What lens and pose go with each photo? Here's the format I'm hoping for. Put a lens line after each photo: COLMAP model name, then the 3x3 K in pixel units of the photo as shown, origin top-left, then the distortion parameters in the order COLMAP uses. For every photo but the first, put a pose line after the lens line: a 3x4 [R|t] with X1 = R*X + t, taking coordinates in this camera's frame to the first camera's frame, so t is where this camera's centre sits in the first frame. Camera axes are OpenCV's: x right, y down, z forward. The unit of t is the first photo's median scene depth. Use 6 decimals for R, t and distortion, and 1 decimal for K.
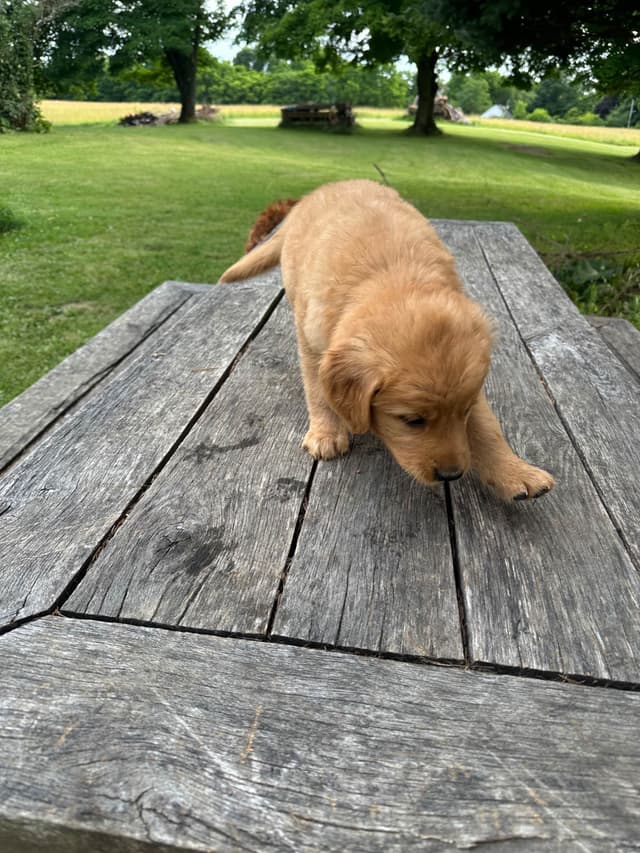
lens RADIAL K [[622.8, 0, 324.0], [0, 622.8, 427.2], [0, 0, 1]] dist [0.000011, -0.016551]
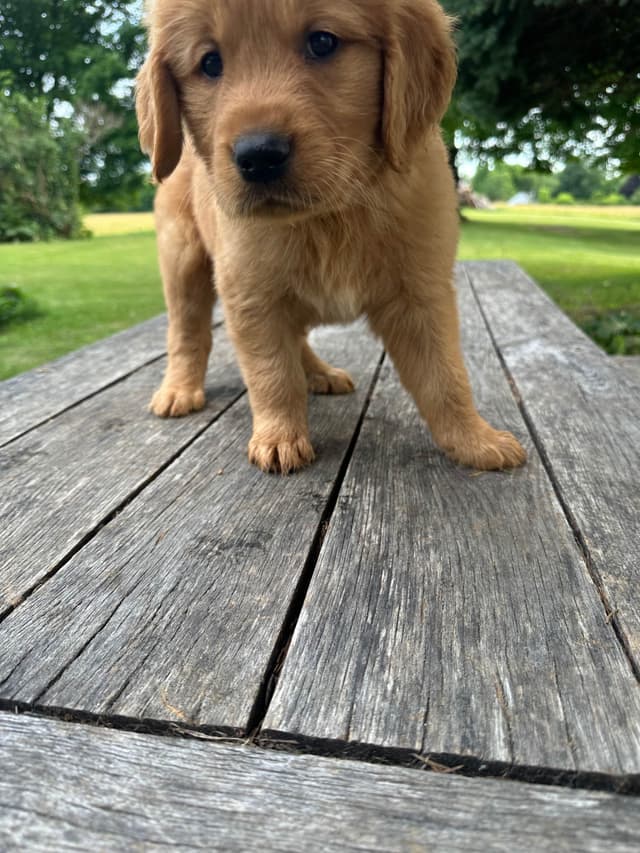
lens RADIAL K [[629.2, 0, 325.4], [0, 629.2, 424.3], [0, 0, 1]] dist [-0.021456, -0.001221]
pose [[0.997051, -0.042171, -0.064117, 0.281698], [0.032505, 0.988905, -0.144947, 0.154784], [0.069518, 0.142435, 0.987360, 0.339553]]
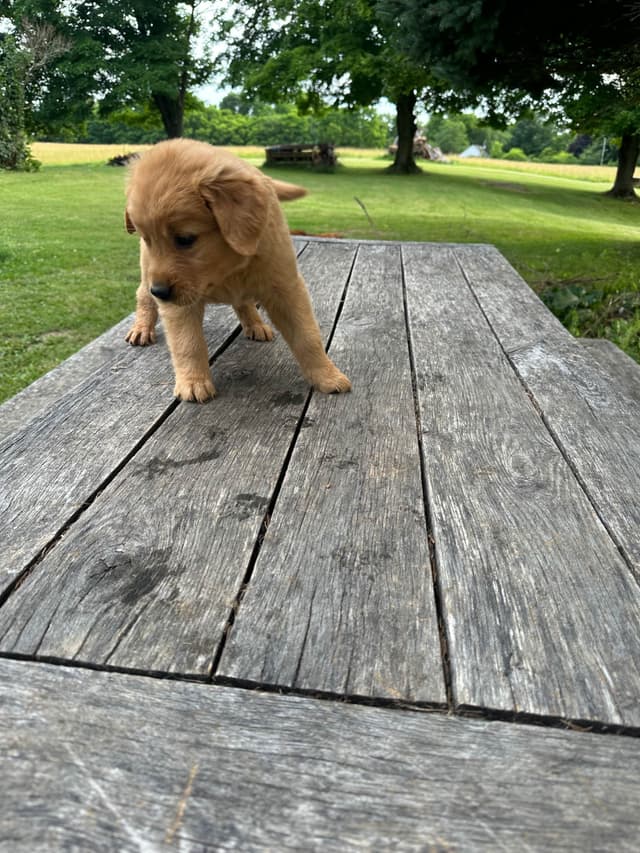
lens RADIAL K [[618.7, 0, 314.5], [0, 618.7, 419.9], [0, 0, 1]] dist [-0.002708, -0.010327]
pose [[0.999936, -0.008425, 0.007570, 0.036908], [0.008876, 0.998055, -0.061706, 0.036962], [-0.007035, 0.061769, 0.998066, 0.125222]]
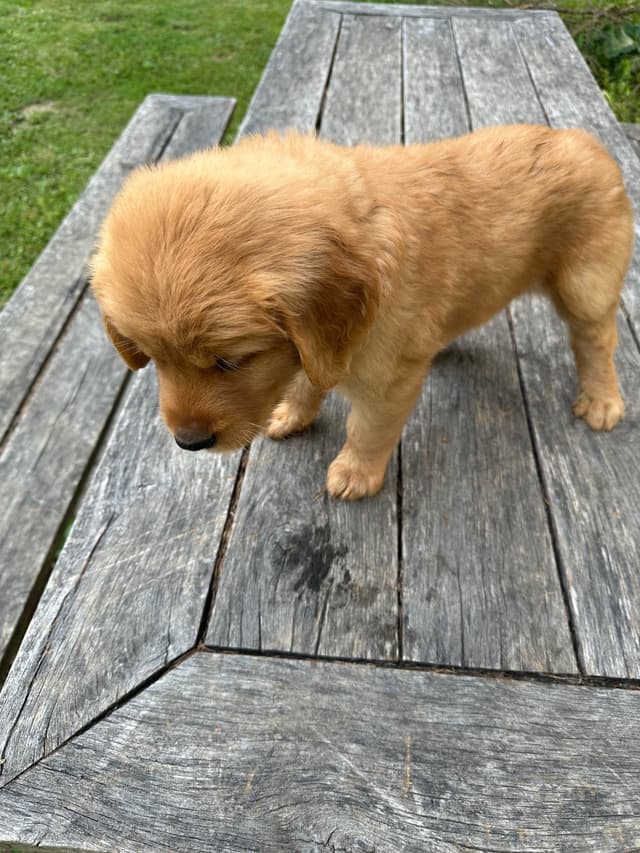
lens RADIAL K [[630.6, 0, 321.4], [0, 630.6, 422.0], [0, 0, 1]] dist [-0.009765, -0.018492]
pose [[0.998952, -0.044251, 0.011693, -0.187406], [0.037797, 0.941645, 0.334479, -0.365487], [-0.025812, -0.333686, 0.942331, 0.083289]]
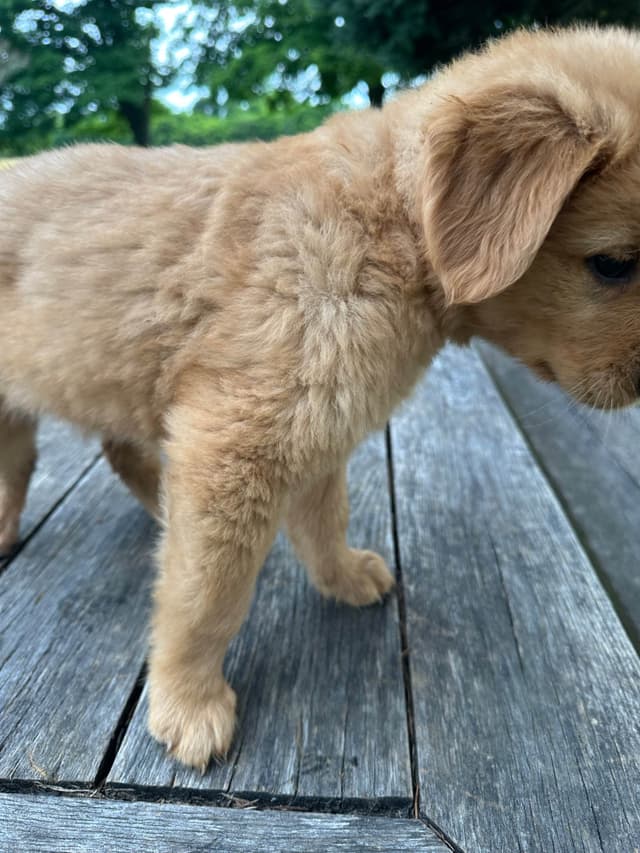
lens RADIAL K [[637.9, 0, 320.4], [0, 637.9, 413.3], [0, 0, 1]] dist [-0.031240, 0.003146]
pose [[0.996572, -0.080044, 0.020900, 0.411998], [0.081400, 0.993850, -0.075075, 0.024454], [-0.014762, 0.076519, 0.996959, 0.201218]]
